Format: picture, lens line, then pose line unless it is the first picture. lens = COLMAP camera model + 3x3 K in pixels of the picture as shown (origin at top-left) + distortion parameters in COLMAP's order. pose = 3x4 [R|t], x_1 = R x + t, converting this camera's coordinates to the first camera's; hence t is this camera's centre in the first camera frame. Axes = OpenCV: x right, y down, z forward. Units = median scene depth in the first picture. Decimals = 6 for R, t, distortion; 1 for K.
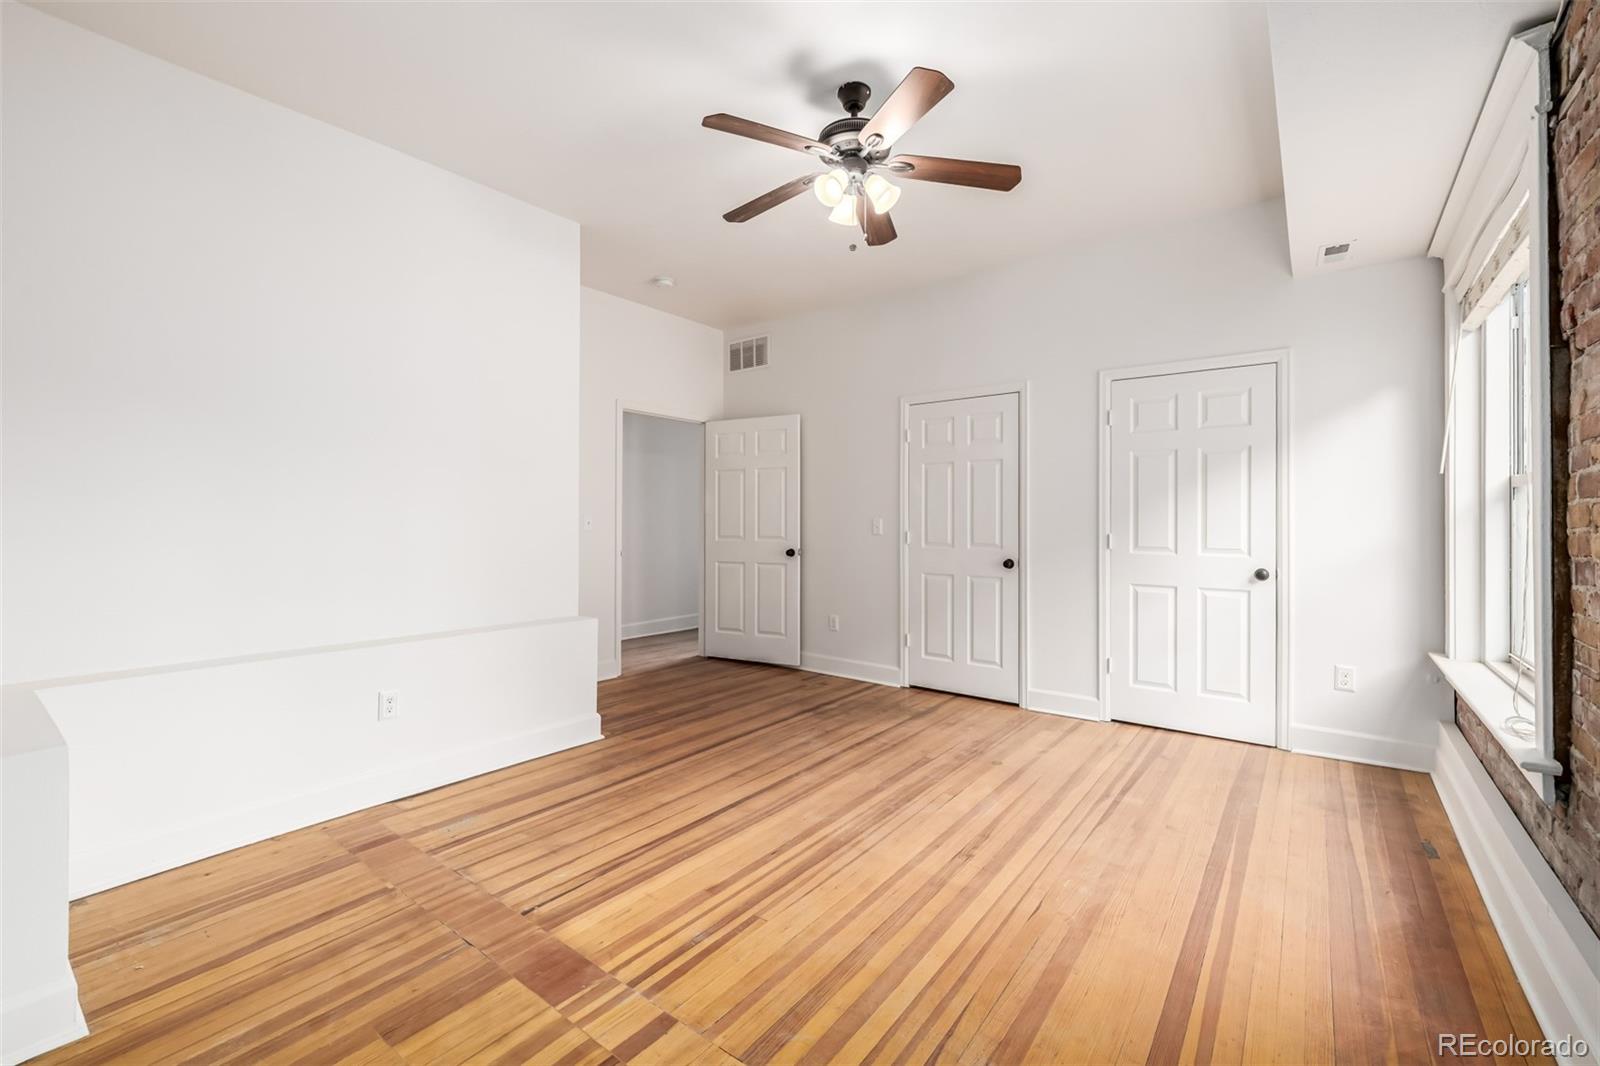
lens RADIAL K [[690.2, 0, 785.1], [0, 690.2, 523.4], [0, 0, 1]] dist [-0.001023, 0.000106]
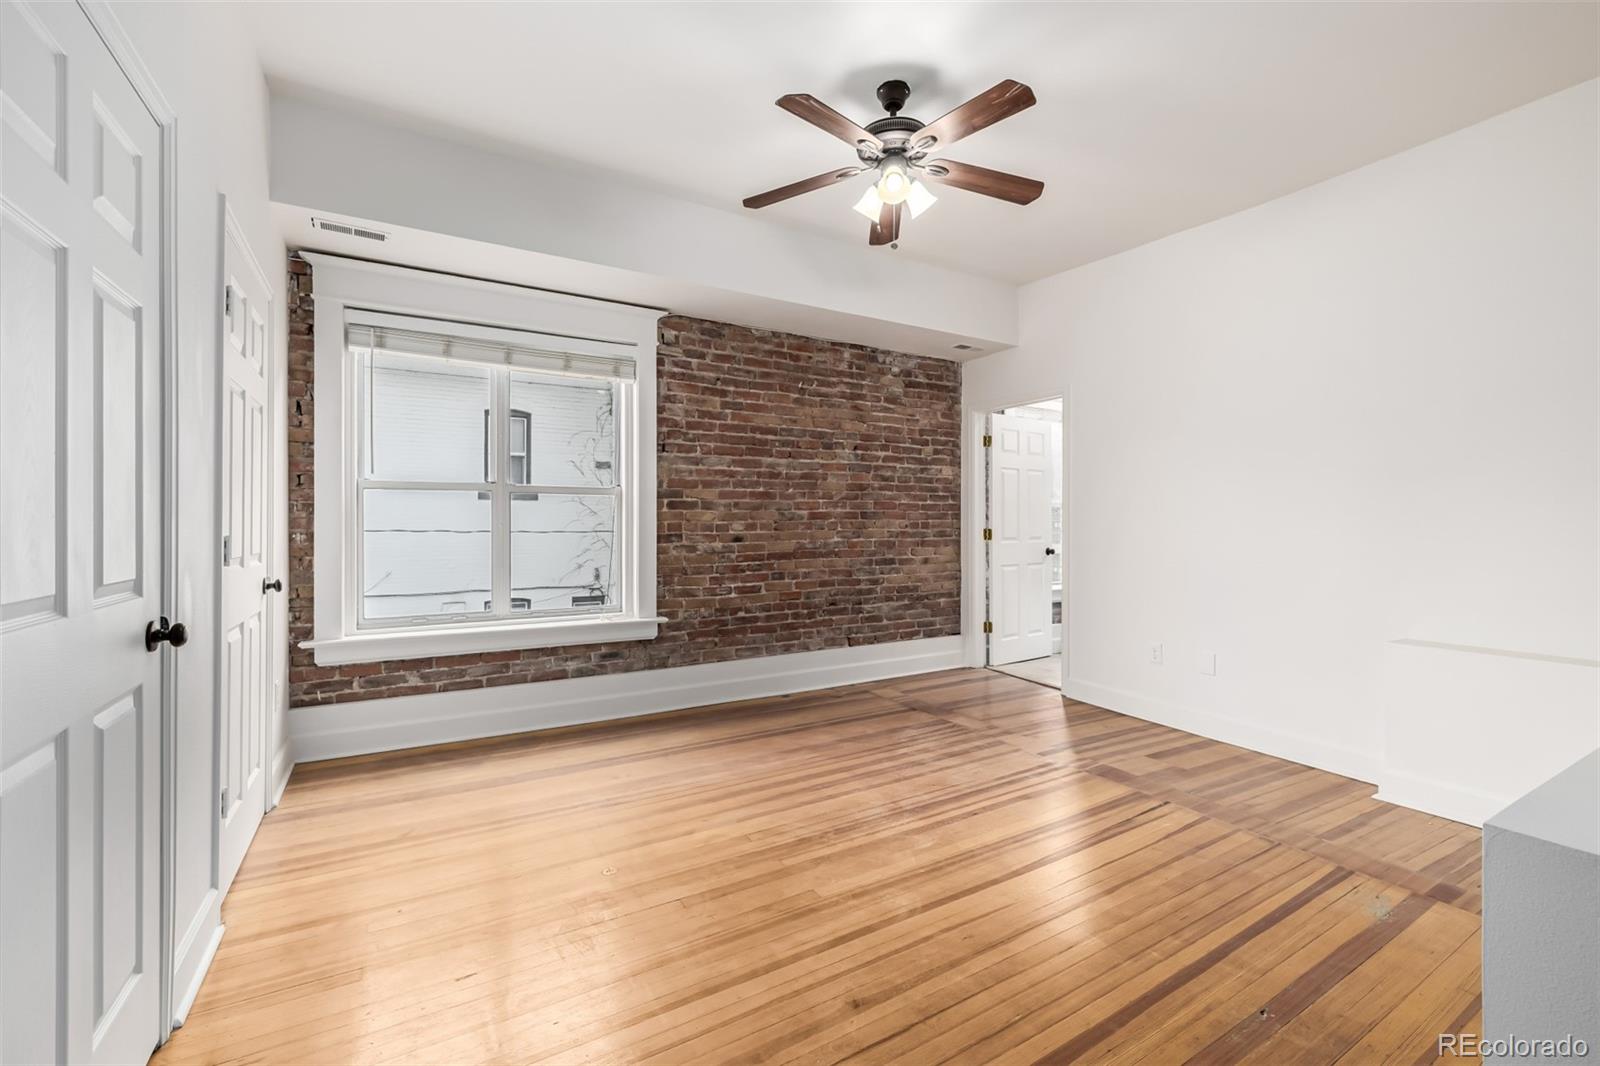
lens RADIAL K [[690.2, 0, 795.9], [0, 690.2, 531.7], [0, 0, 1]] dist [-0.001023, 0.000106]
pose [[-0.935500, -0.011022, 0.353154, -0.092245], [-0.005905, 0.999861, 0.015563, 0.001937], [-0.353276, 0.012474, -0.935436, 1.460855]]
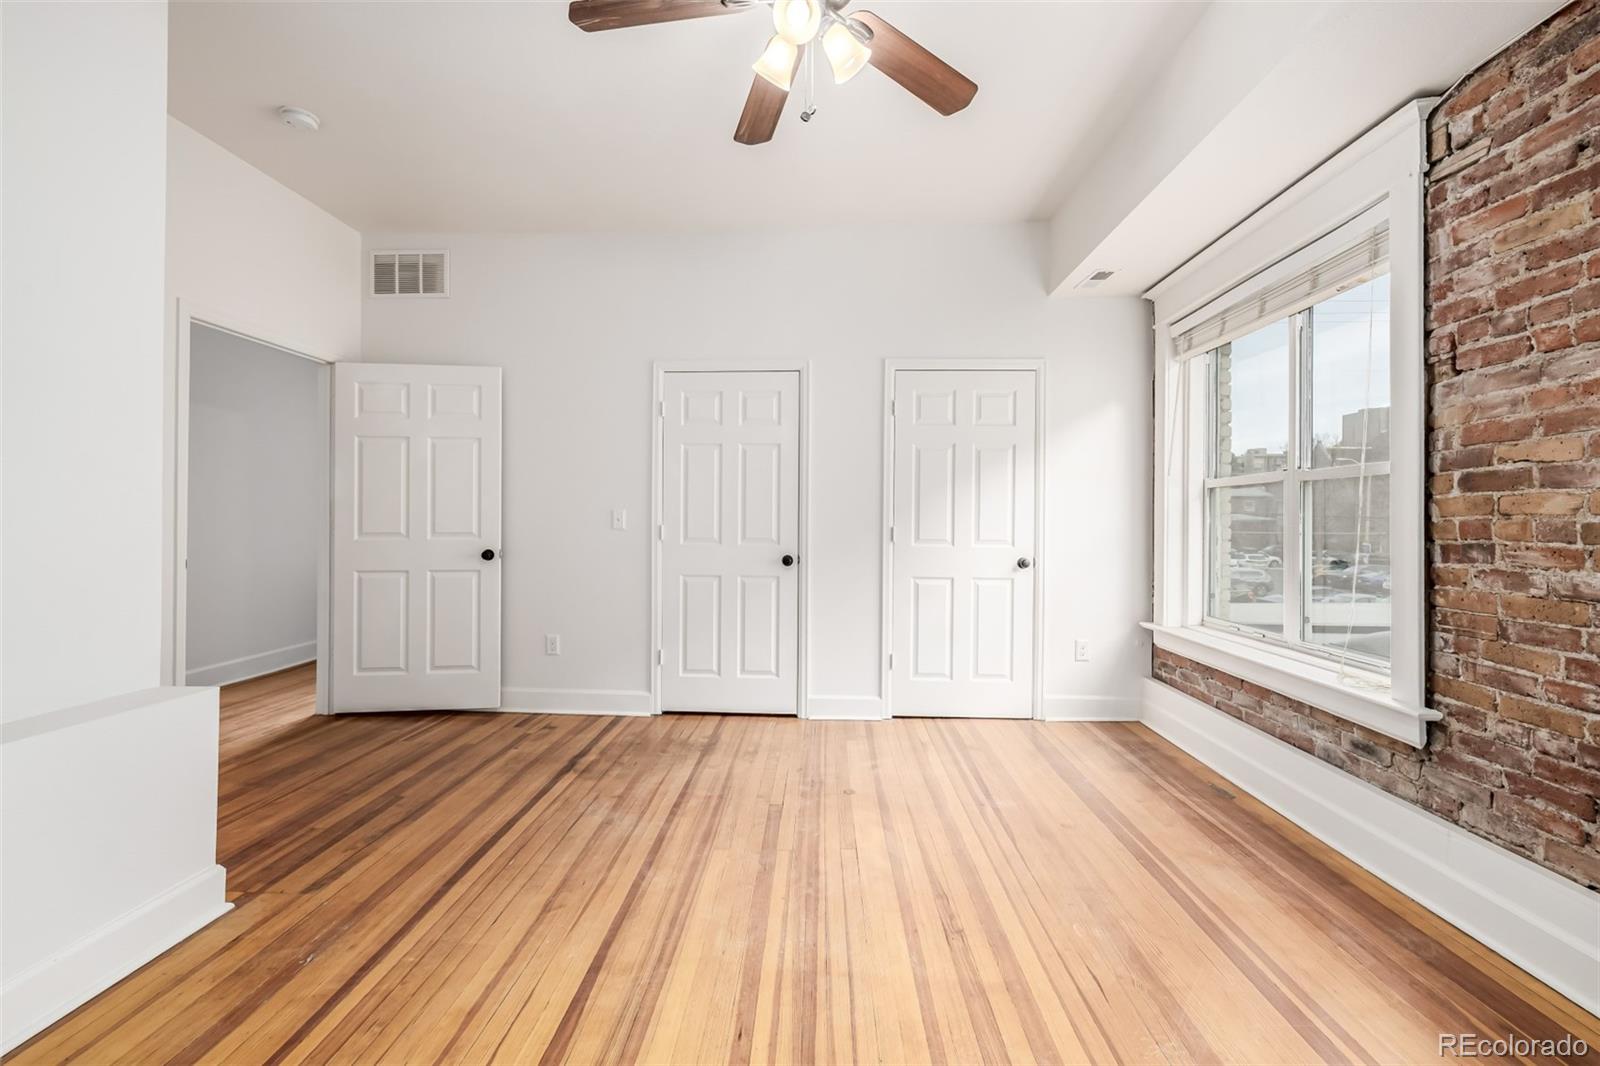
lens RADIAL K [[690.2, 0, 805.7], [0, 690.2, 523.0], [0, 0, 1]] dist [-0.001023, 0.000106]
pose [[0.807208, 0.000547, 0.590266, -0.229323], [-0.002825, 0.999992, 0.002937, 0.008107], [-0.590260, -0.004038, 0.807203, 0.314834]]
